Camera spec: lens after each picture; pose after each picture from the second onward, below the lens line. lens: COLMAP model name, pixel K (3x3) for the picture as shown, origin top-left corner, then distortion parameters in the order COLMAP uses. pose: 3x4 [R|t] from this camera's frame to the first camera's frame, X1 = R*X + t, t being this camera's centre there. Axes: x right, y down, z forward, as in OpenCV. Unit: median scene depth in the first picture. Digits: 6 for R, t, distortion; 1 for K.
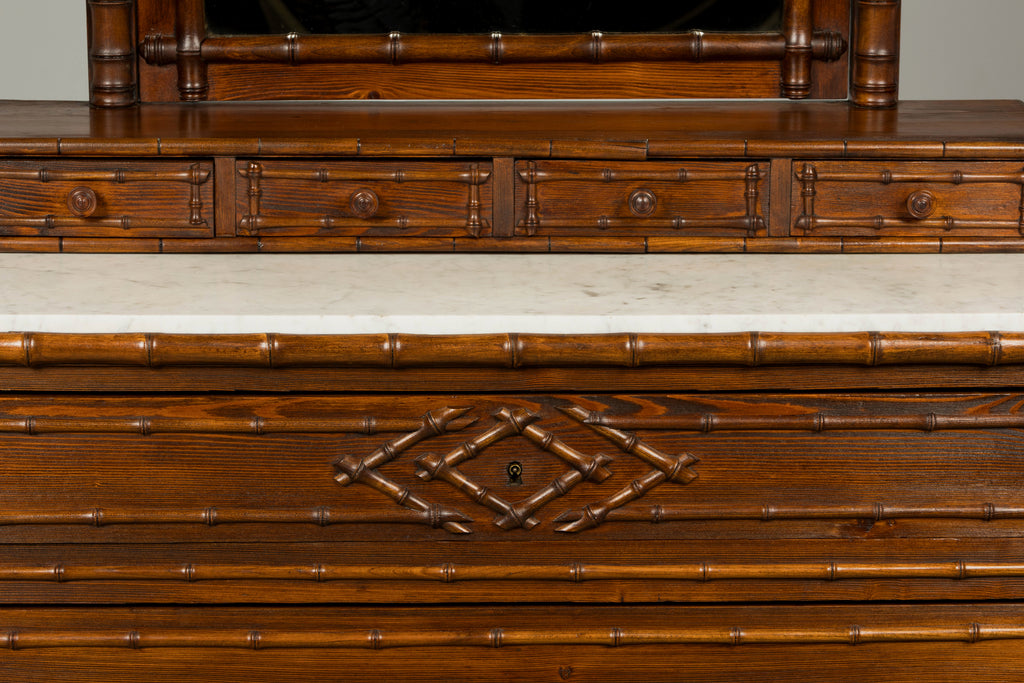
lens RADIAL K [[3053.7, 0, 537.6], [0, 3053.7, 407.7], [0, 0, 1]] dist [-0.020007, 0.000000]
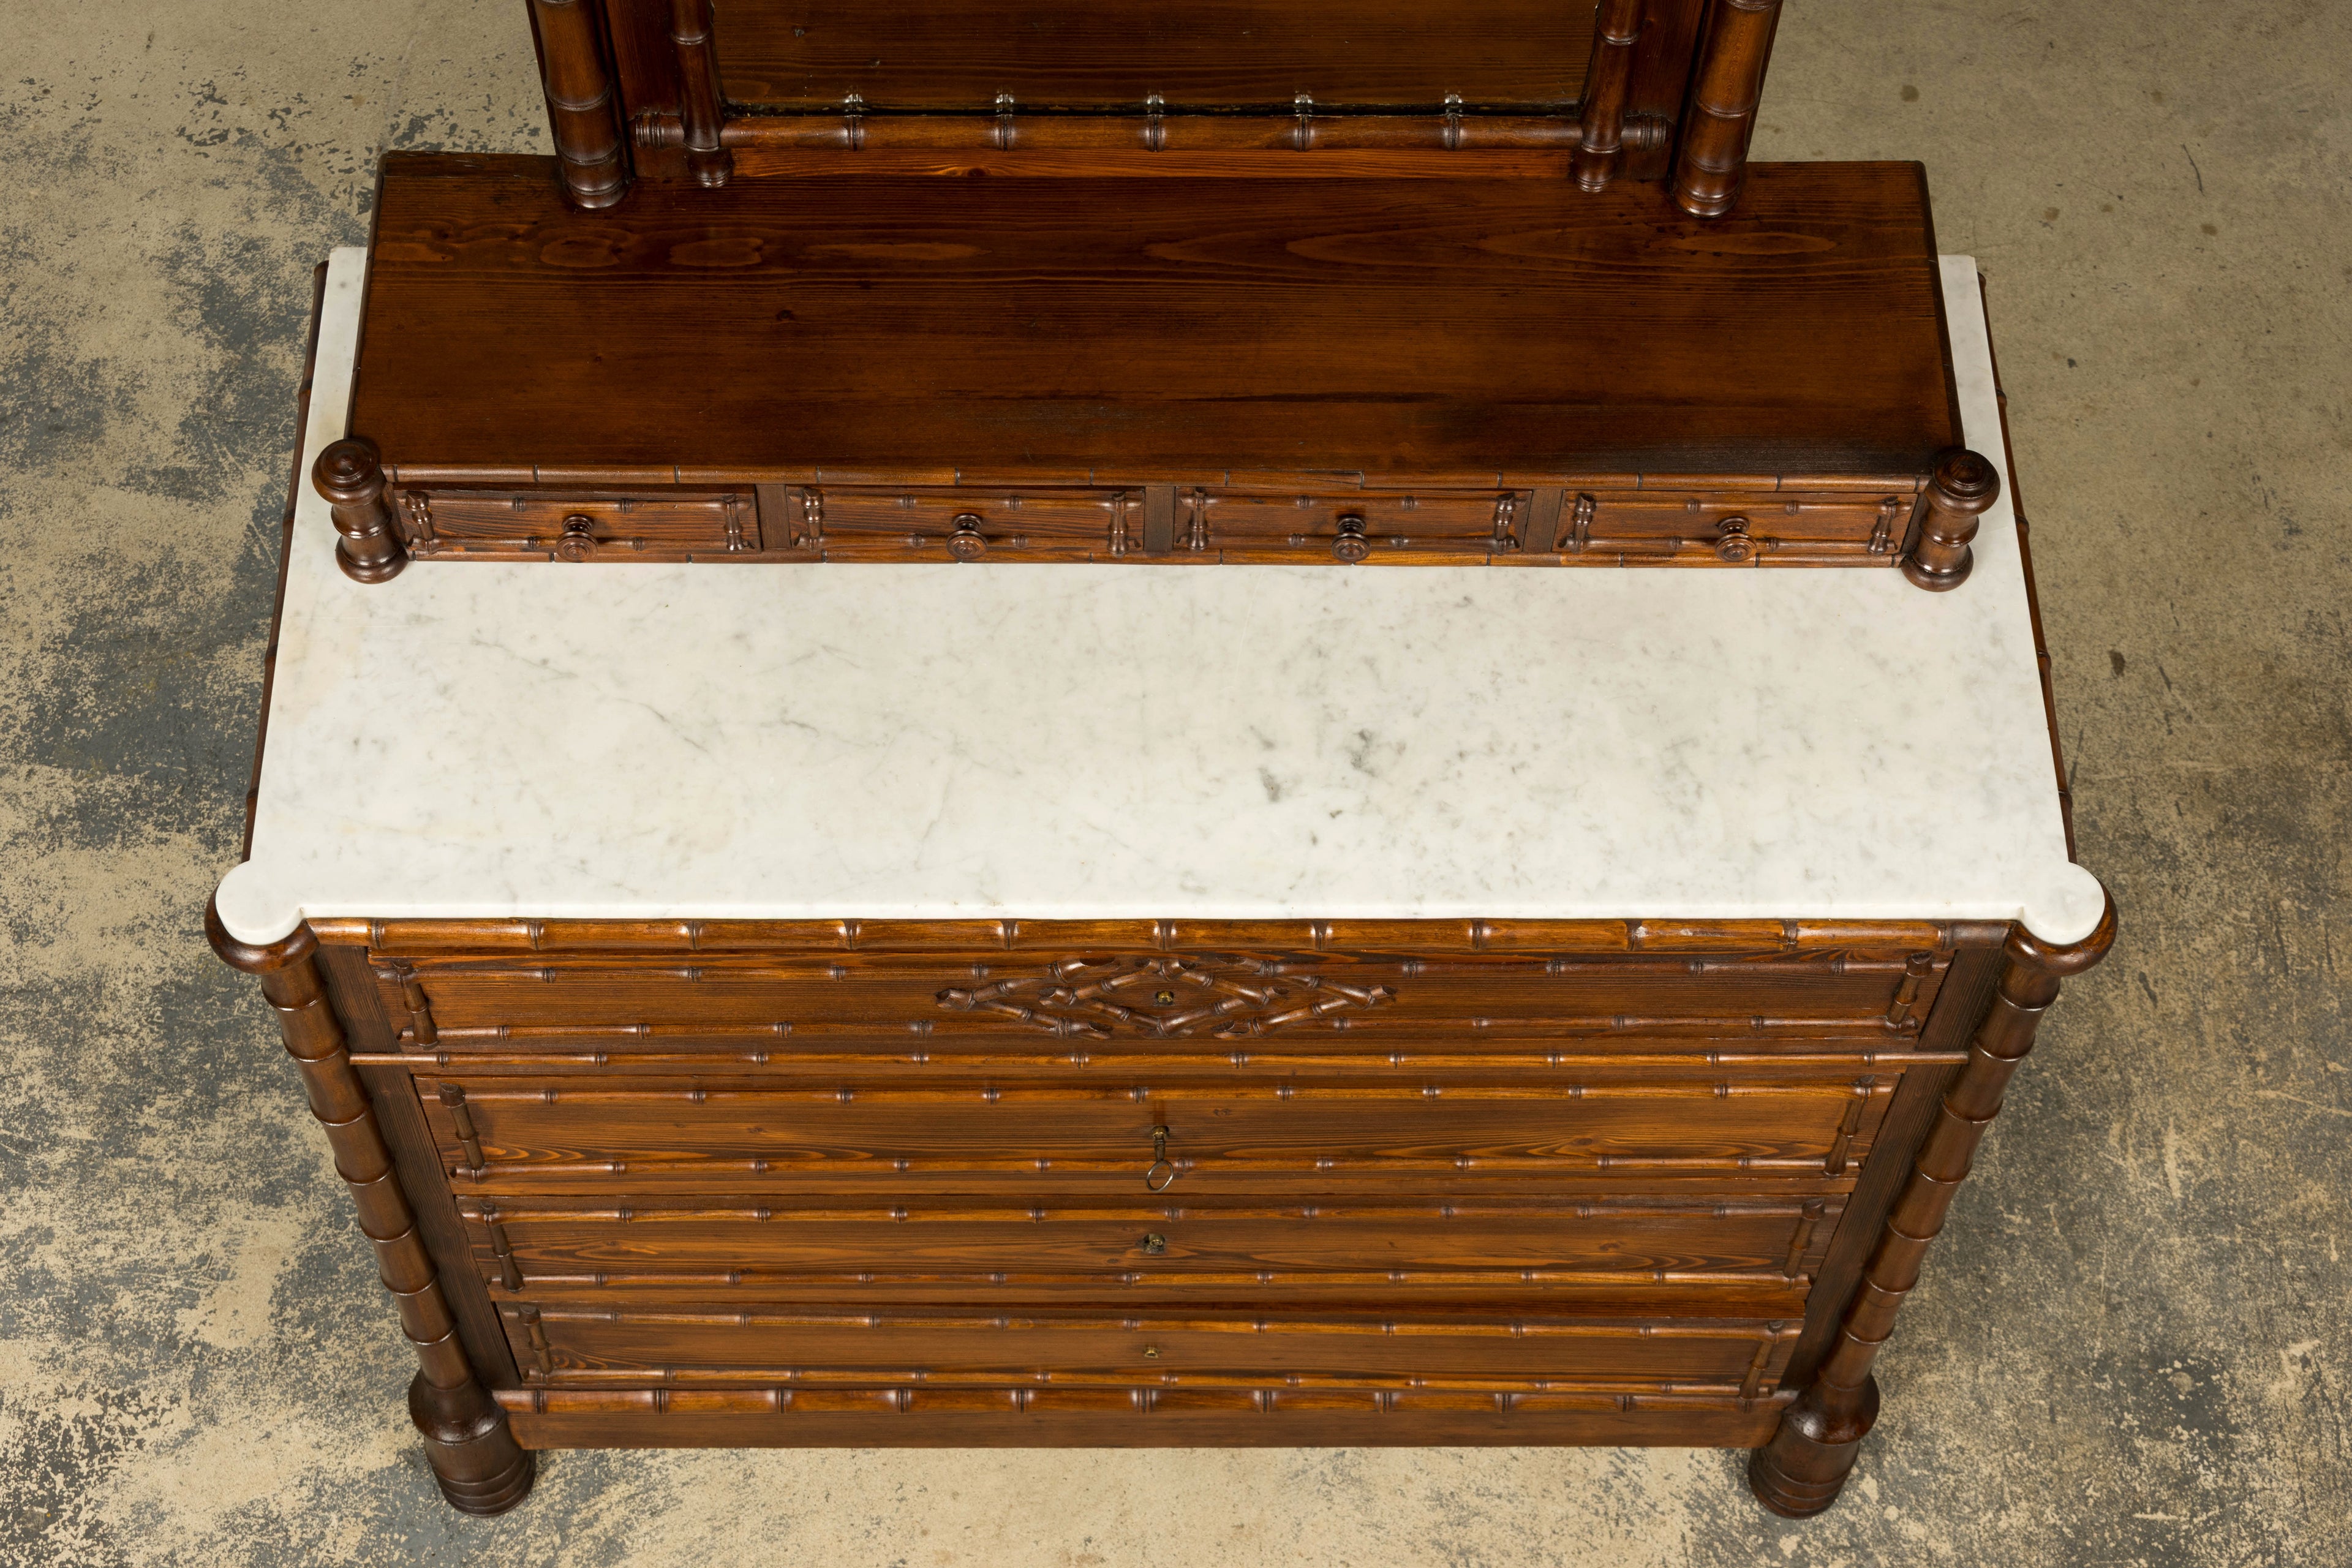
lens RADIAL K [[3780.7, 0, 1190.4], [0, 3780.7, 889.2], [0, 0, 1]] dist [0.007189, 0.000000]
pose [[0.999625, 0.026196, 0.007954, -0.009192], [-0.023616, 0.678138, 0.734555, -0.709533], [0.013848, -0.734468, 0.678502, 0.349191]]
